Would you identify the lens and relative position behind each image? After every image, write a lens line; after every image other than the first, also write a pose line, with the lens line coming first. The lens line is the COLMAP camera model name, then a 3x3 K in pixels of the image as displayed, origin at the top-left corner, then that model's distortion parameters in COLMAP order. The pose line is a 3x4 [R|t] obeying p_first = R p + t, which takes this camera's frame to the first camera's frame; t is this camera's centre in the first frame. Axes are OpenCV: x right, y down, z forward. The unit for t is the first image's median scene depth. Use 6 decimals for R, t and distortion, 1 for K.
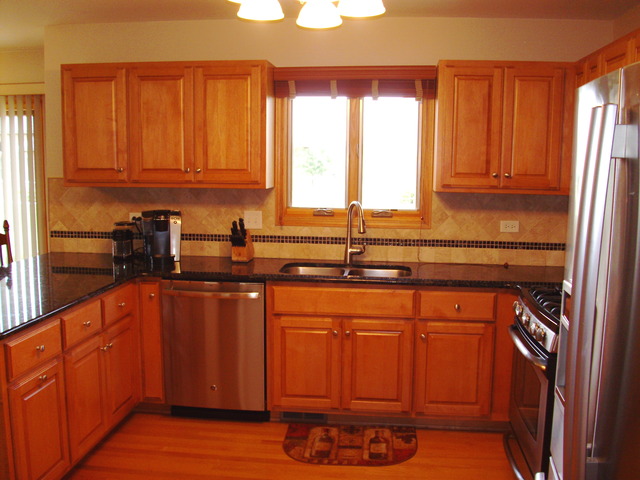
lens RADIAL K [[664.5, 0, 318.8], [0, 664.5, 240.2], [0, 0, 1]] dist [-0.107985, 0.000000]
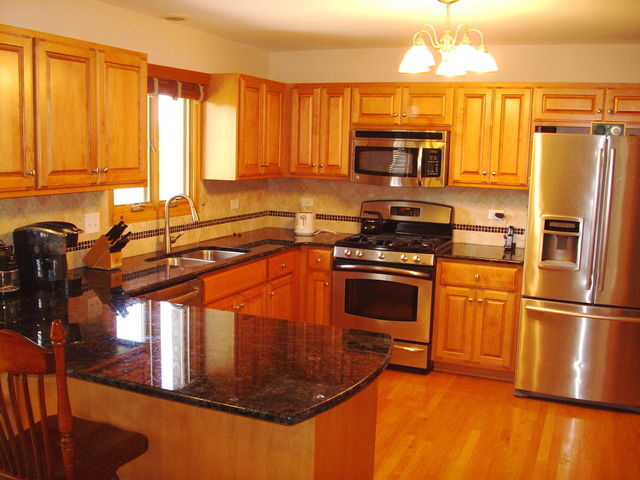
lens RADIAL K [[664.5, 0, 319.6], [0, 664.5, 241.1], [0, 0, 1]] dist [-0.107985, 0.000000]
pose [[0.283032, -0.137389, 0.949219, -0.932303], [0.107200, 0.988017, 0.111040, -0.078384], [-0.953101, 0.070329, 0.294369, 0.476566]]
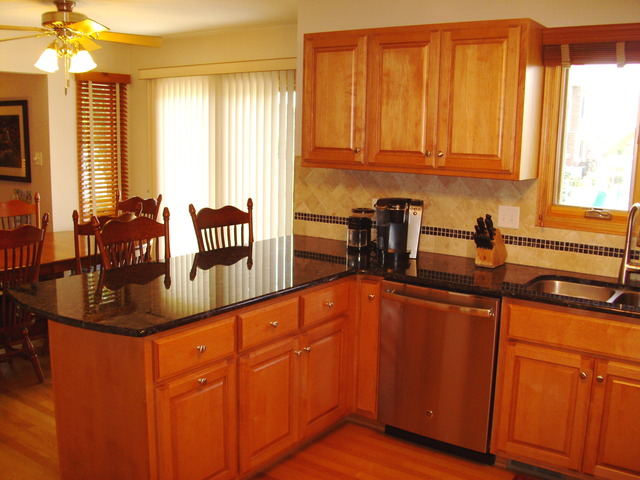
lens RADIAL K [[664.5, 0, 320.9], [0, 664.5, 243.6], [0, 0, 1]] dist [-0.107985, 0.000000]
pose [[0.879330, 0.090294, -0.467574, 0.087207], [-0.074227, 0.995847, 0.052717, -0.025431], [0.470393, -0.011649, 0.882380, 0.184710]]
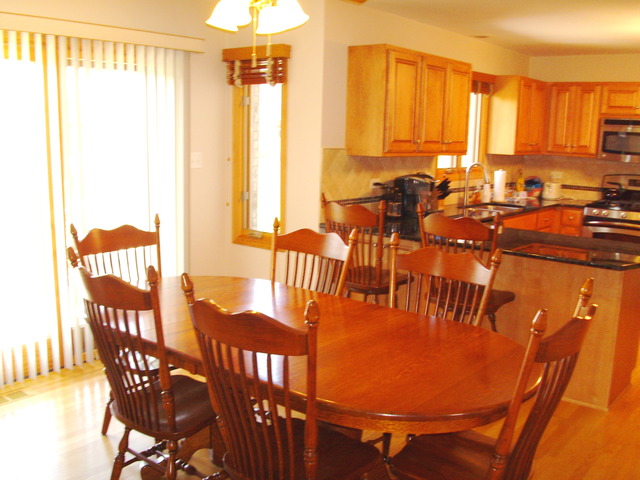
lens RADIAL K [[664.5, 0, 321.0], [0, 664.5, 242.8], [0, 0, 1]] dist [-0.107985, 0.000000]
pose [[0.524163, -0.136049, 0.840681, -1.440170], [0.090101, 0.990476, 0.104113, -0.066464], [-0.846838, 0.021174, 0.531429, 0.516109]]
